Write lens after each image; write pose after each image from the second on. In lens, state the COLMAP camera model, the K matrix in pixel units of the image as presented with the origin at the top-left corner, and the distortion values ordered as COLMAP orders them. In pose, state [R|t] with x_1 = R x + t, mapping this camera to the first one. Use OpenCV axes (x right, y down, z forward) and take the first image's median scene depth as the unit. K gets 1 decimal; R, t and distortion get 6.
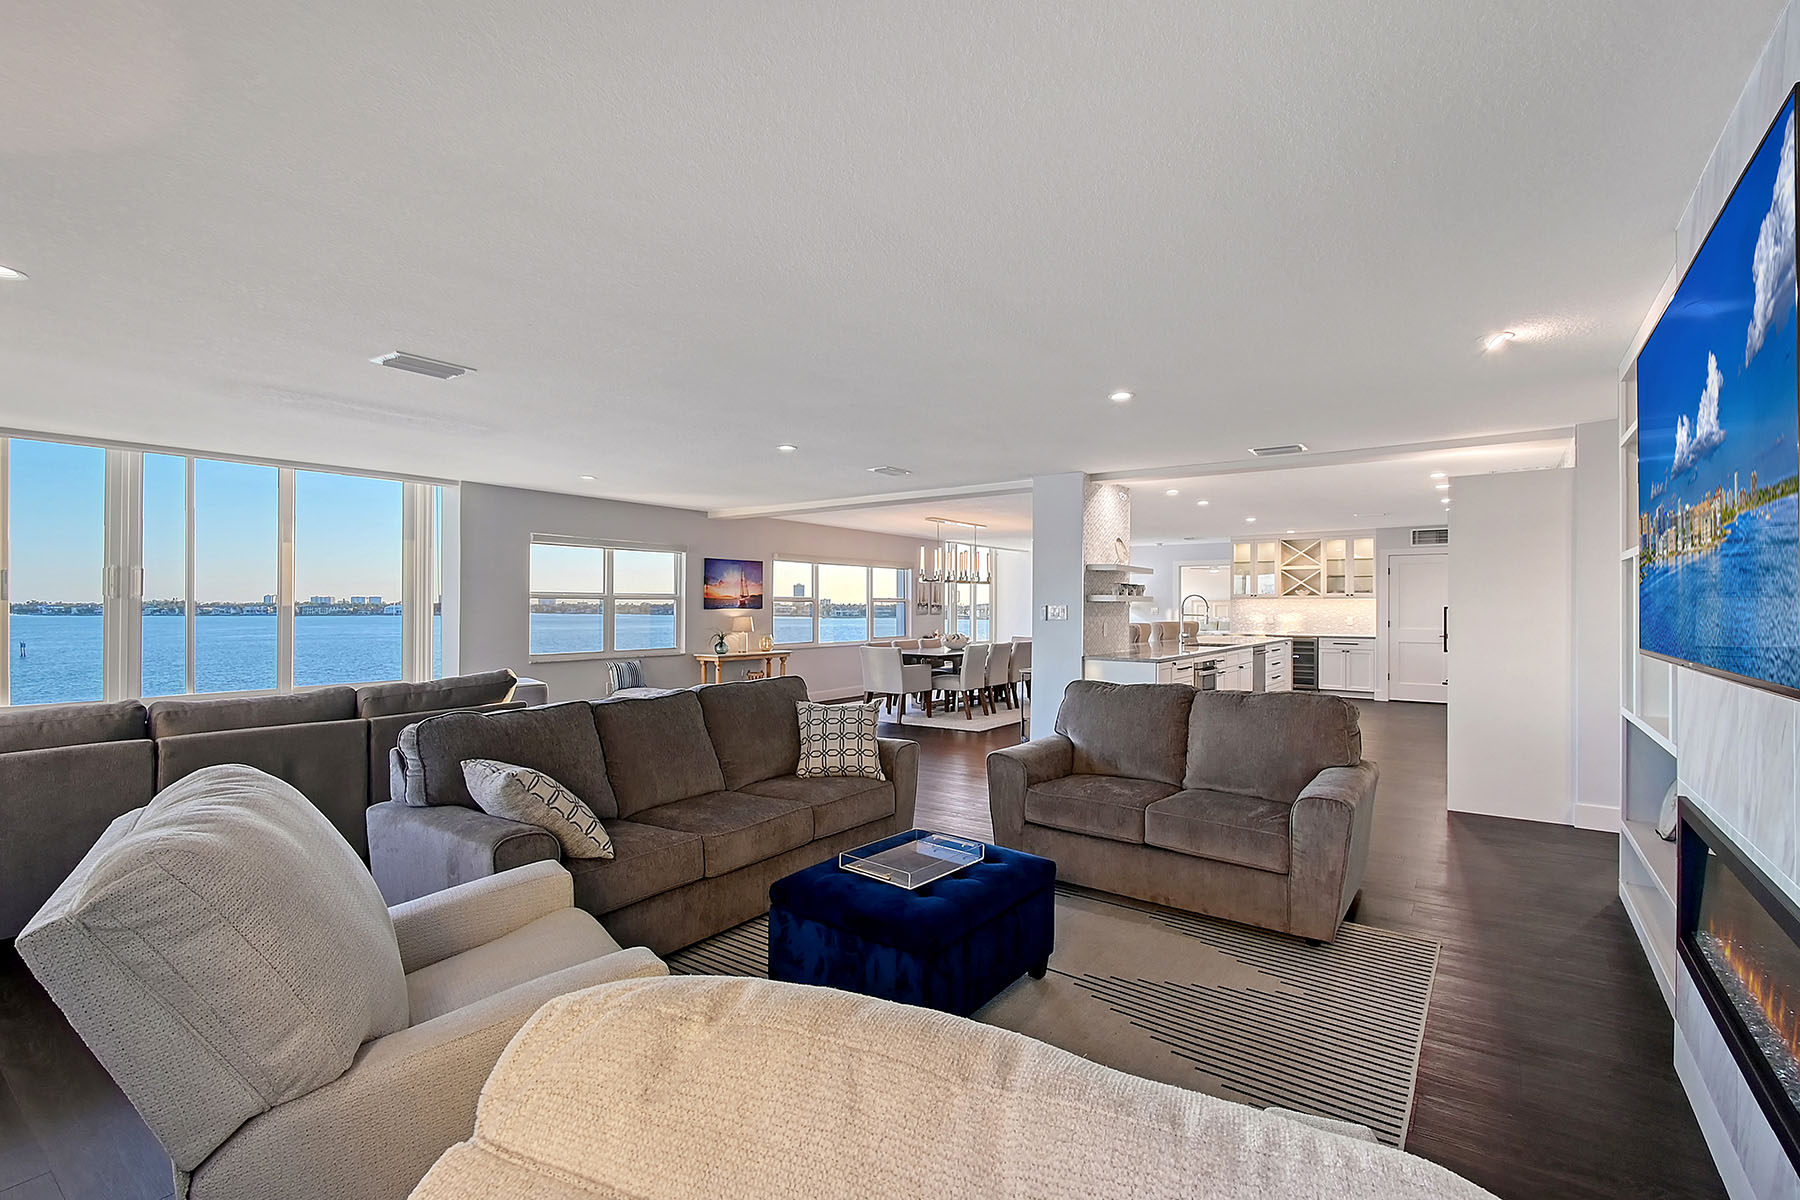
lens RADIAL K [[821.0, 0, 910.5], [0, 821.0, 598.9], [0, 0, 1]] dist [0.017050, -0.000413]
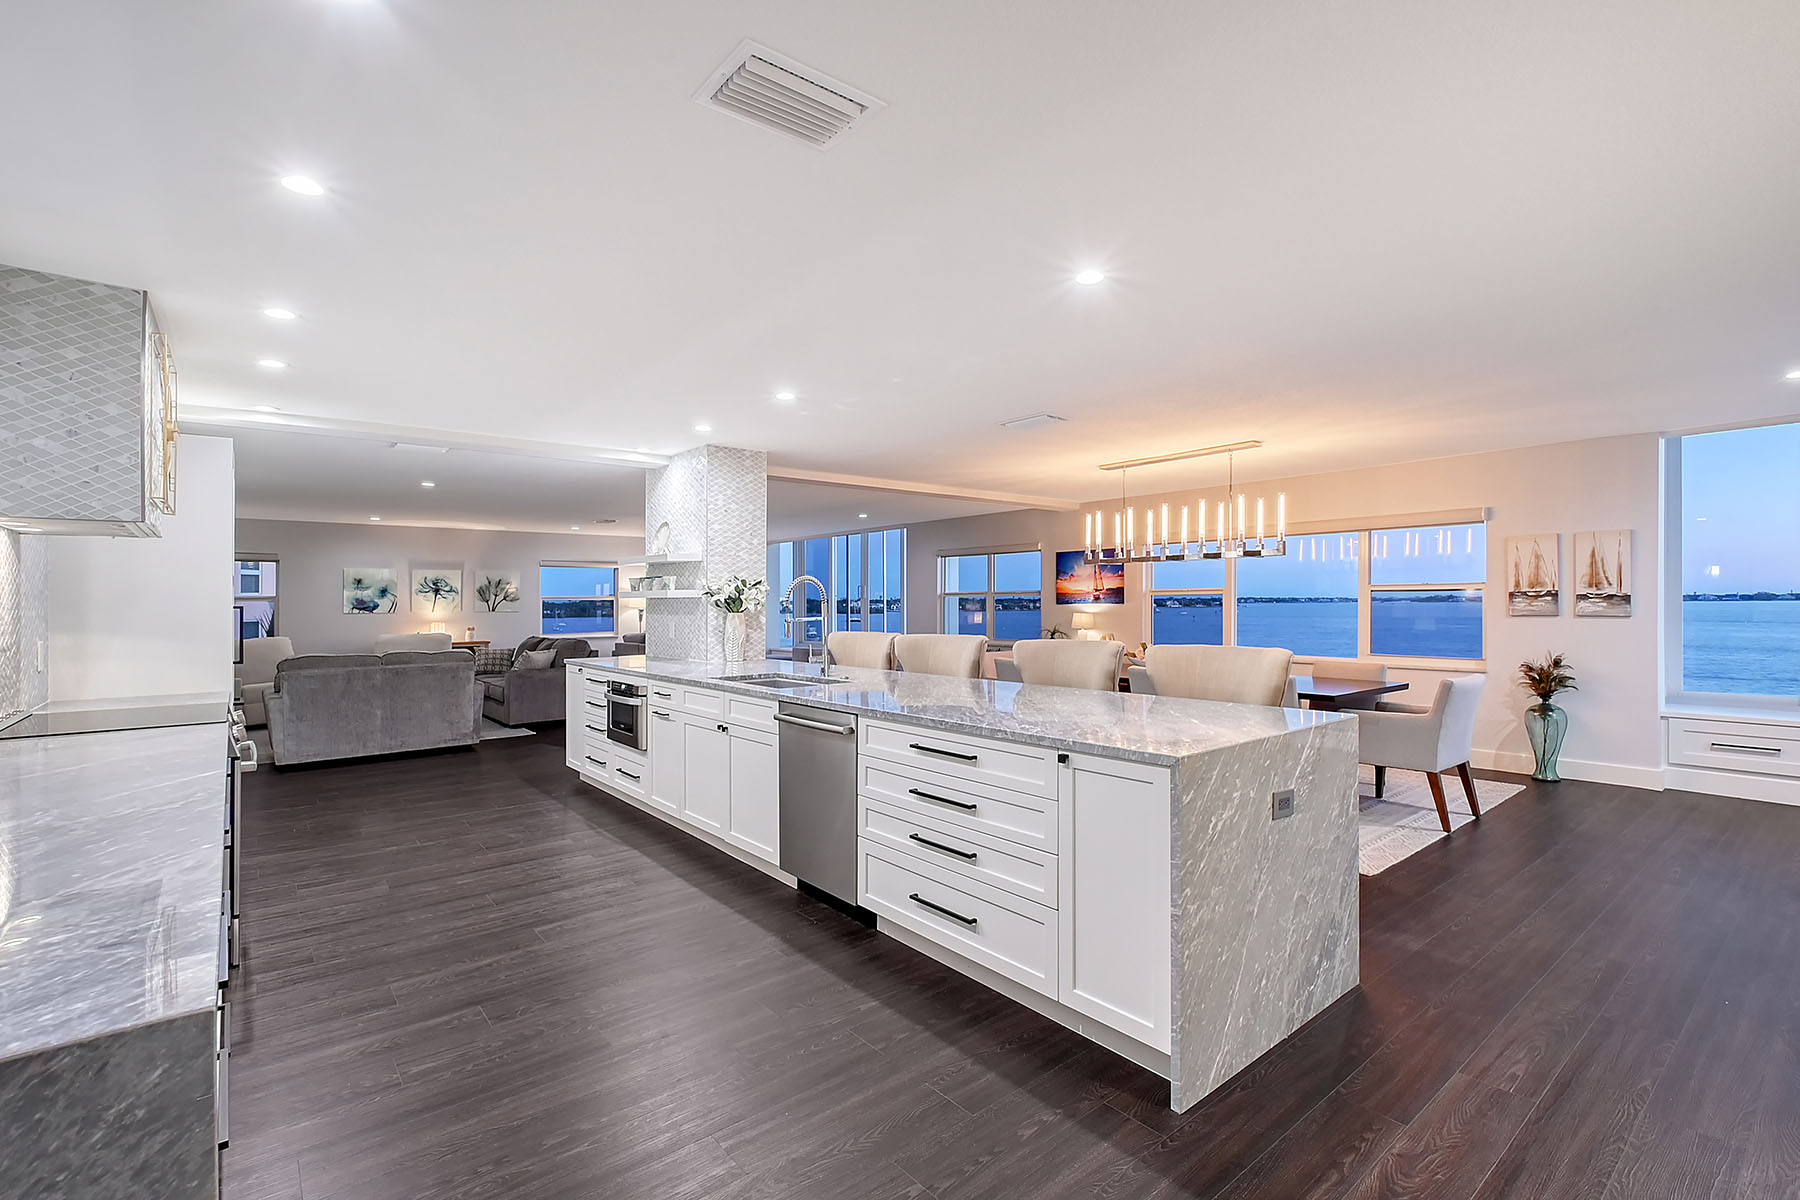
lens RADIAL K [[819.7, 0, 920.5], [0, 819.7, 602.4], [0, 0, 1]] dist [-0.001789, -0.000599]
pose [[-0.246366, -0.000488, -0.969177, 0.611198], [0.013111, 0.999907, -0.003836, 0.009878], [0.969088, -0.013652, -0.246336, 0.891566]]
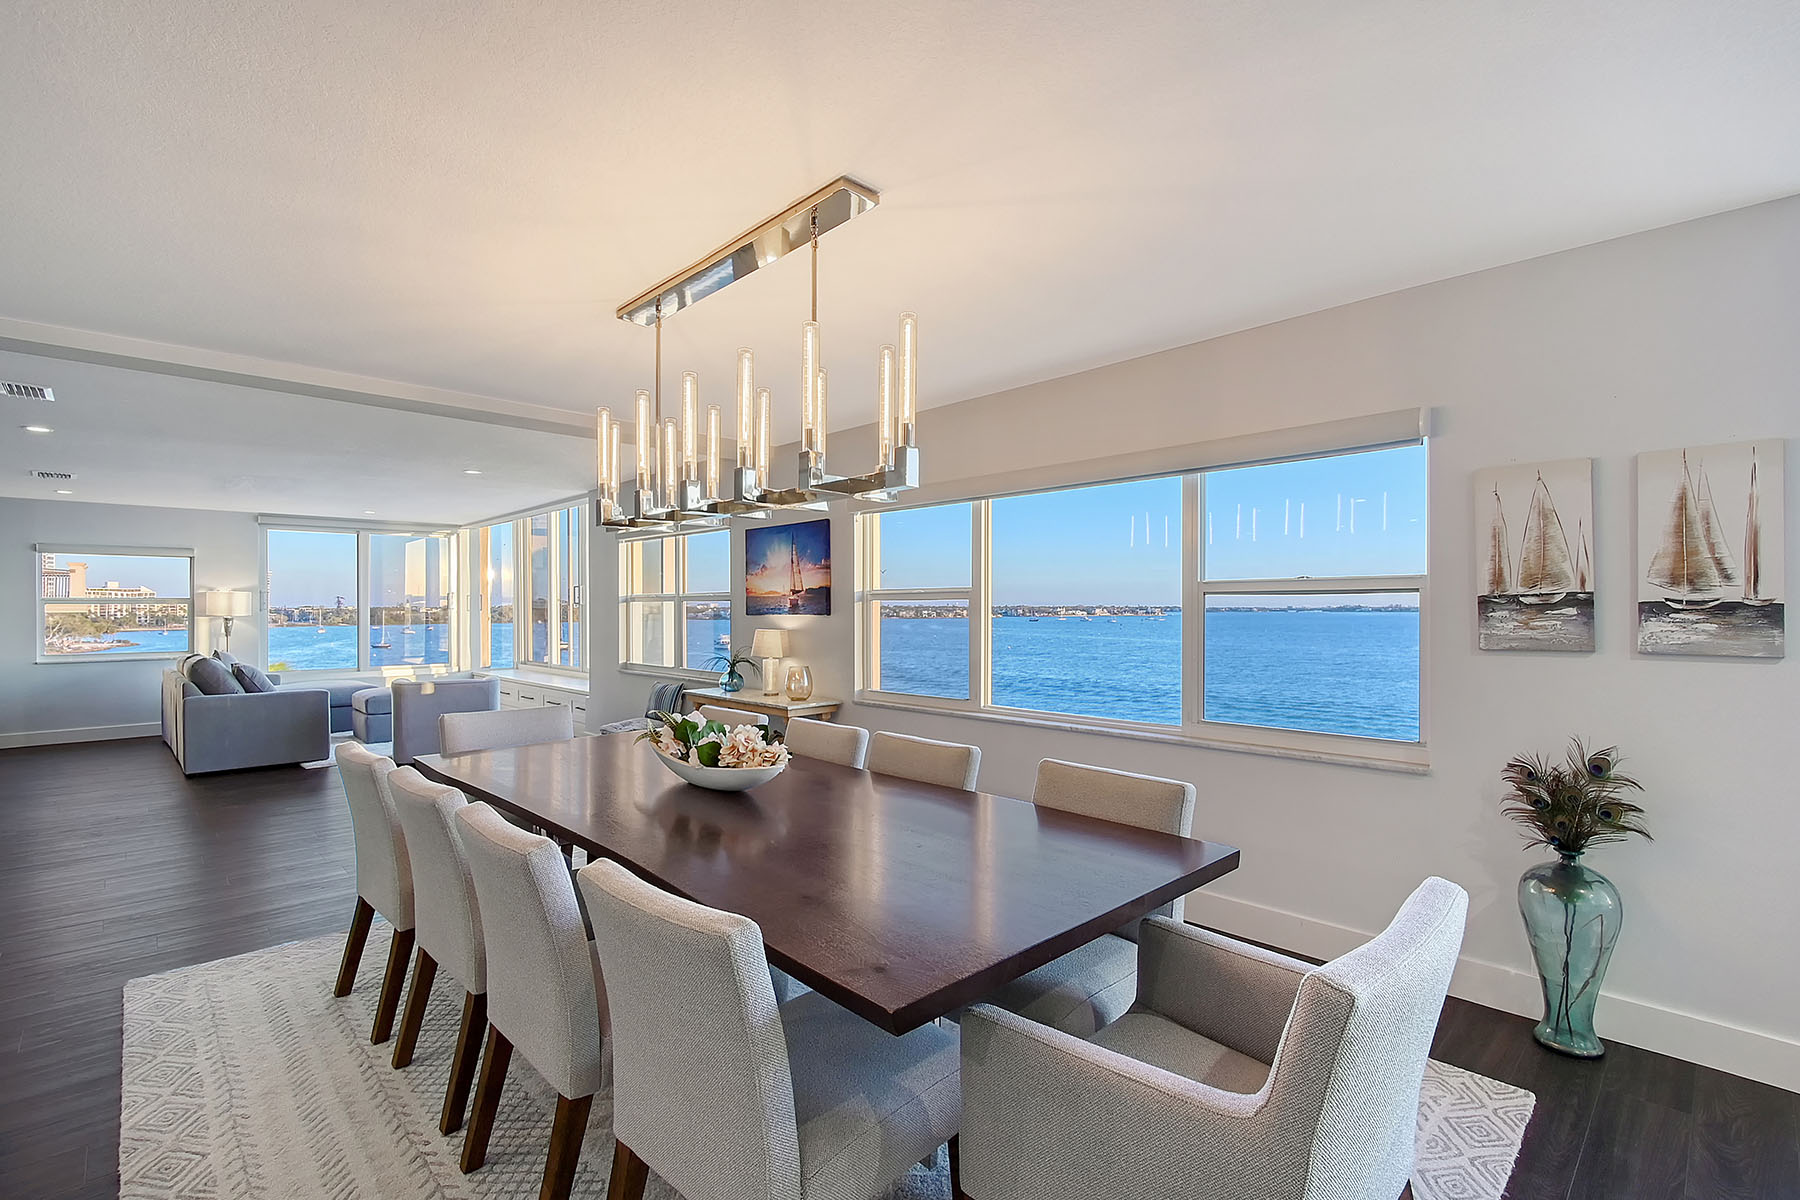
lens RADIAL K [[819.7, 0, 920.5], [0, 819.7, 602.4], [0, 0, 1]] dist [-0.001789, -0.000599]
pose [[-0.172605, -0.010318, -0.984937, 0.265794], [0.007570, 0.999902, -0.011801, 0.009462], [0.984962, -0.009493, -0.172510, 1.012058]]
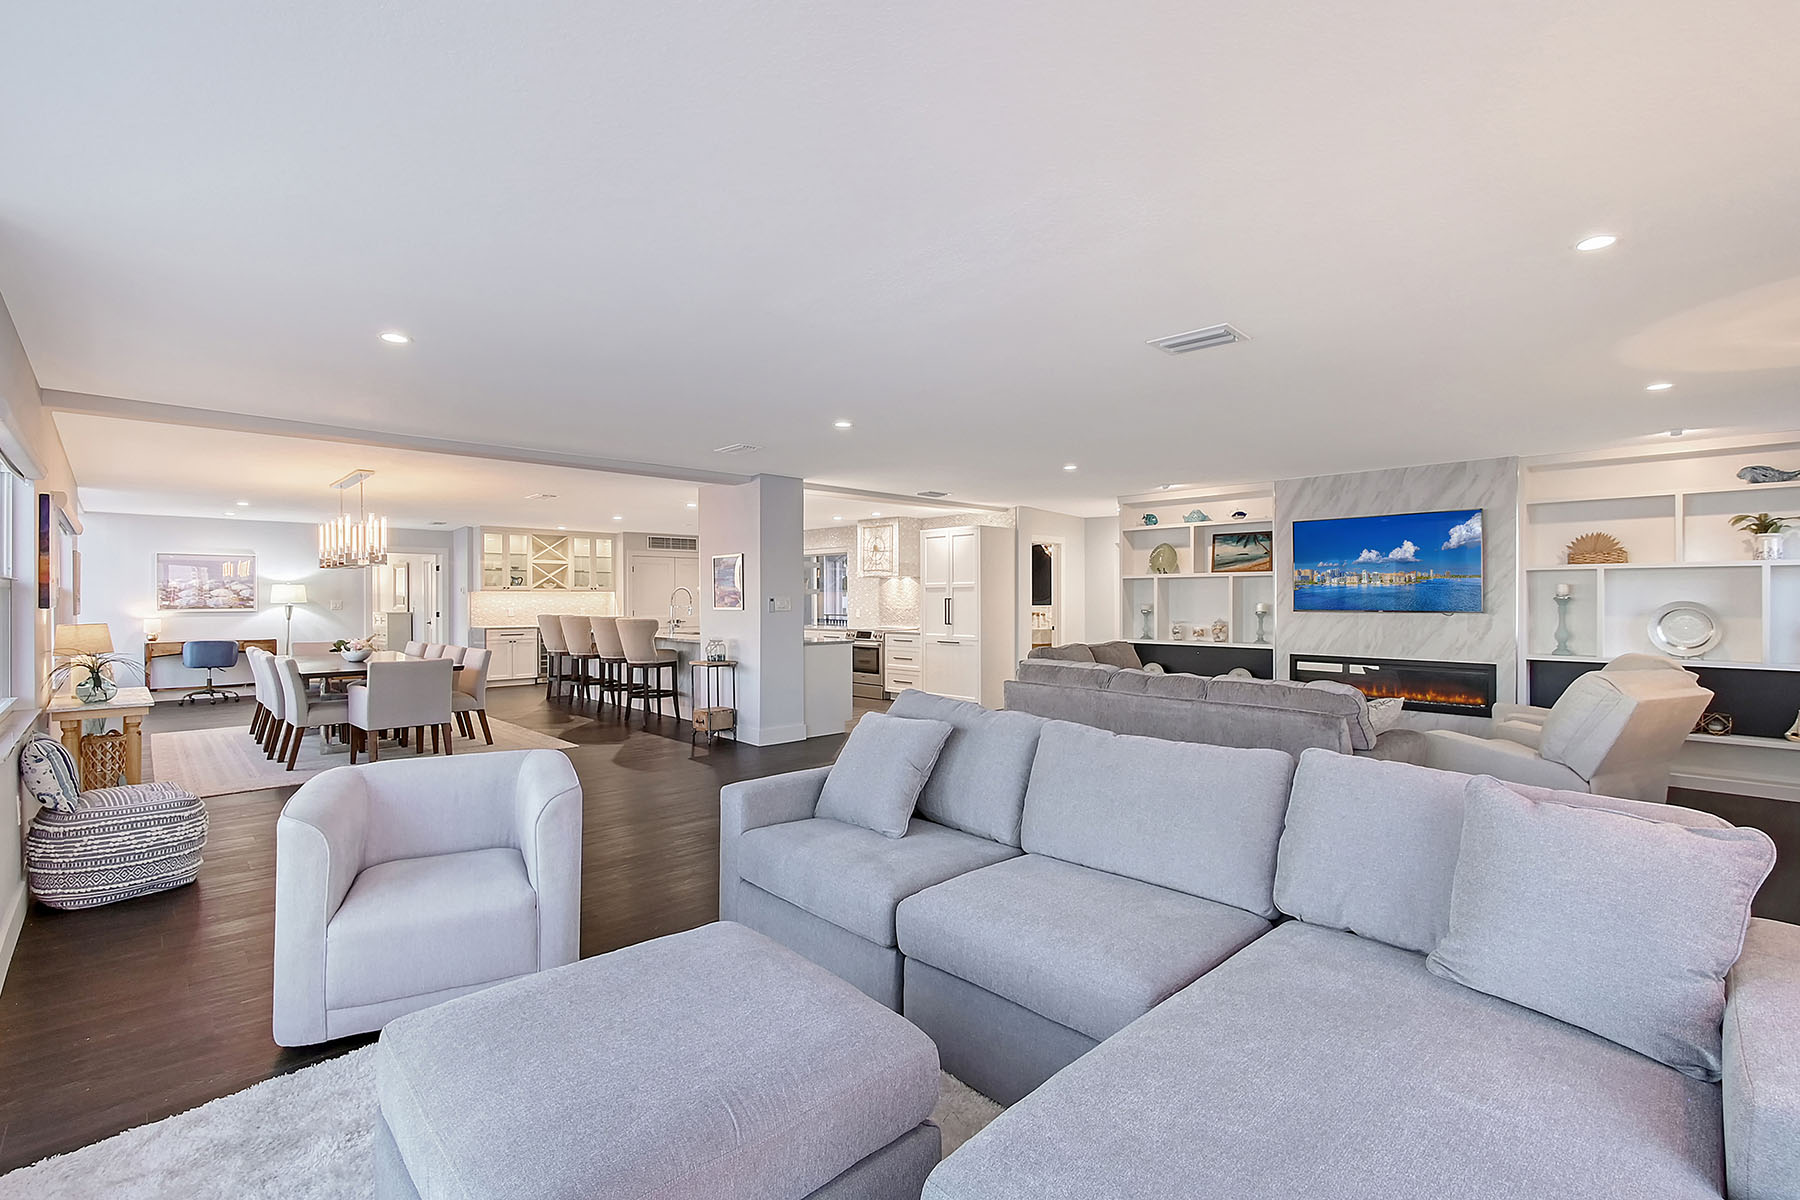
lens RADIAL K [[803.2, 0, 909.2], [0, 803.2, 597.5], [0, 0, 1]] dist [0.000839, -0.000957]
pose [[0.173101, -0.002687, 0.984900, -0.488055], [-0.005247, 0.999980, 0.003650, 0.001200], [-0.984890, -0.005799, 0.173083, 0.386701]]
